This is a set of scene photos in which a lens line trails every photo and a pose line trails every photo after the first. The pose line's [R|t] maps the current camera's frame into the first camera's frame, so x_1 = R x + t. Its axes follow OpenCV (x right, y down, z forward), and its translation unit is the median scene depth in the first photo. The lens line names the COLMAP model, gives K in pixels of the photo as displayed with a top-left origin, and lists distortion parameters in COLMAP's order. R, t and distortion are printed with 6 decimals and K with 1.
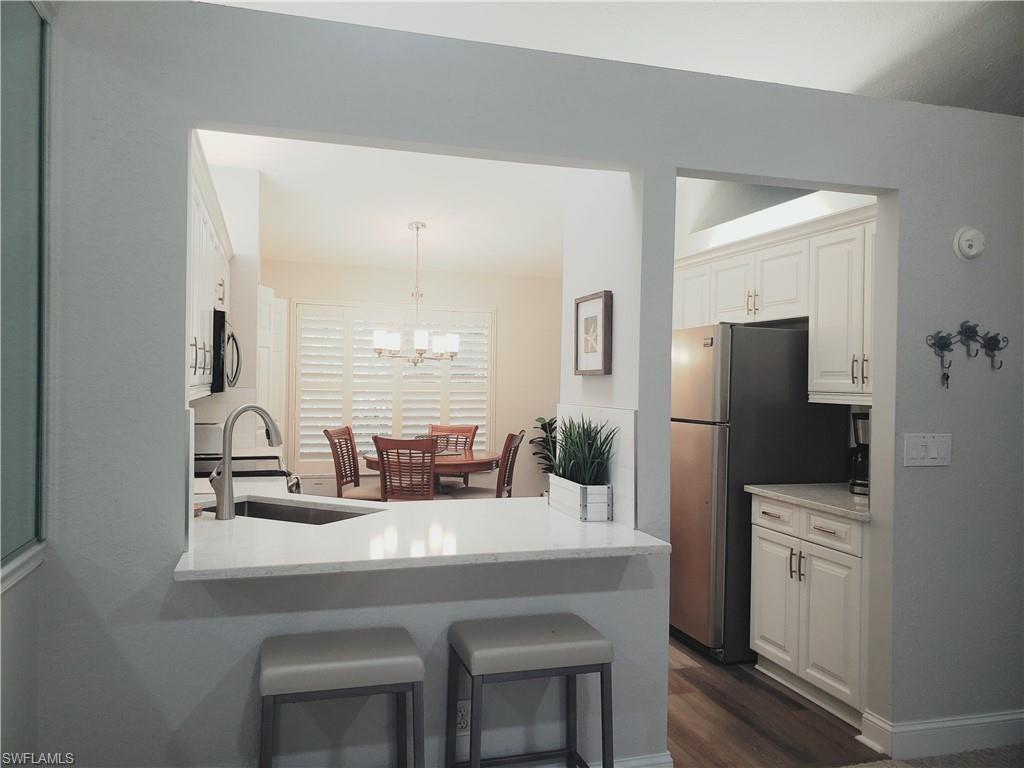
lens RADIAL K [[782.8, 0, 509.8], [0, 782.8, 395.8], [0, 0, 1]] dist [0.159027, -0.336602]
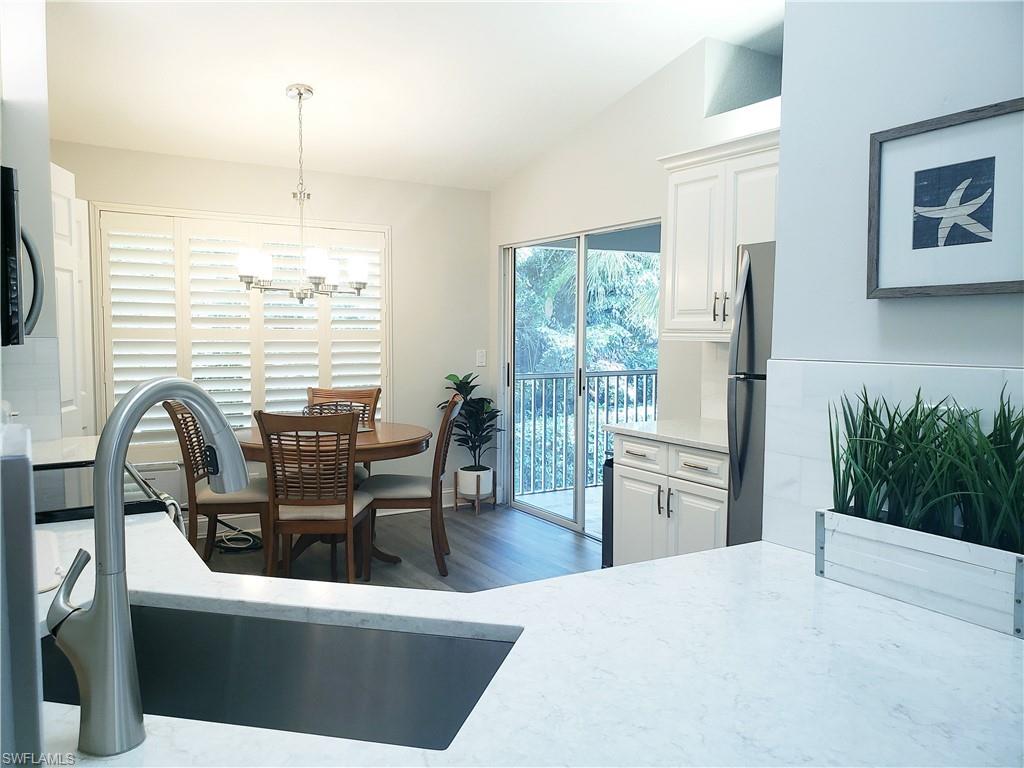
lens RADIAL K [[784.6, 0, 508.9], [0, 784.6, 407.0], [0, 0, 1]] dist [-0.004871, -0.003917]
pose [[0.966353, -0.033796, 0.254988, -0.123663], [0.013495, 0.996627, 0.080948, -0.001096], [-0.256863, -0.074783, 0.963550, 0.300775]]
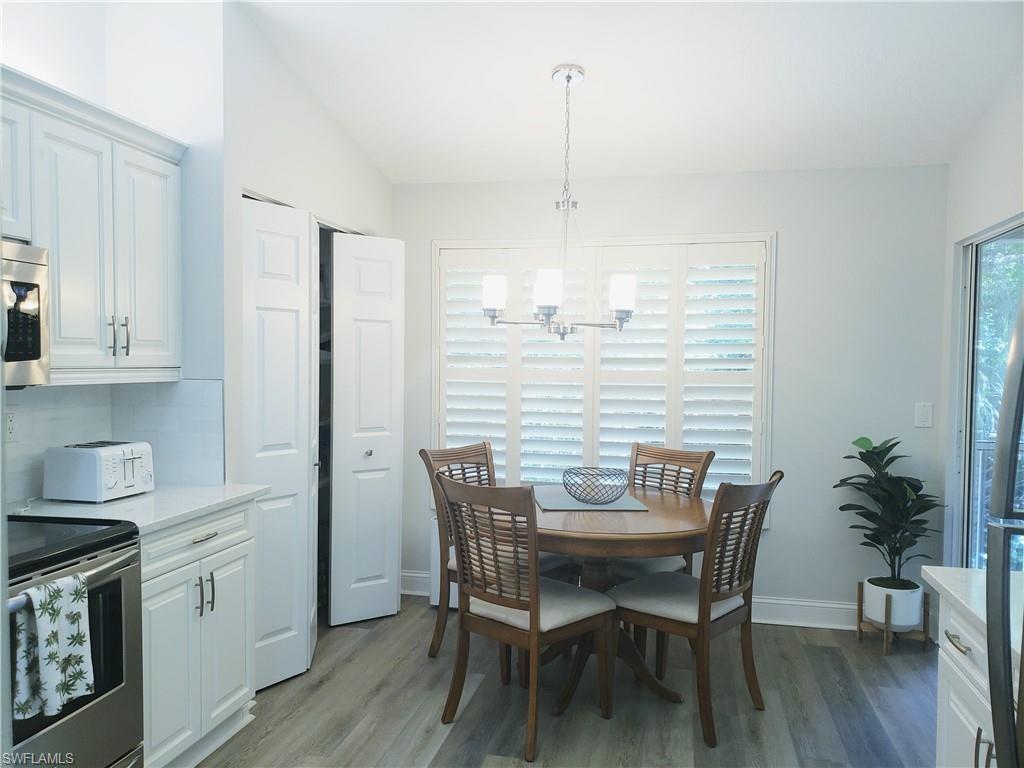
lens RADIAL K [[782.8, 0, 509.8], [0, 782.8, 395.8], [0, 0, 1]] dist [0.159027, -0.336602]
pose [[0.868777, 0.016660, -0.494924, 0.116247], [-0.007674, 0.999767, 0.020182, -0.009961], [0.495145, -0.013735, 0.868702, 0.515140]]
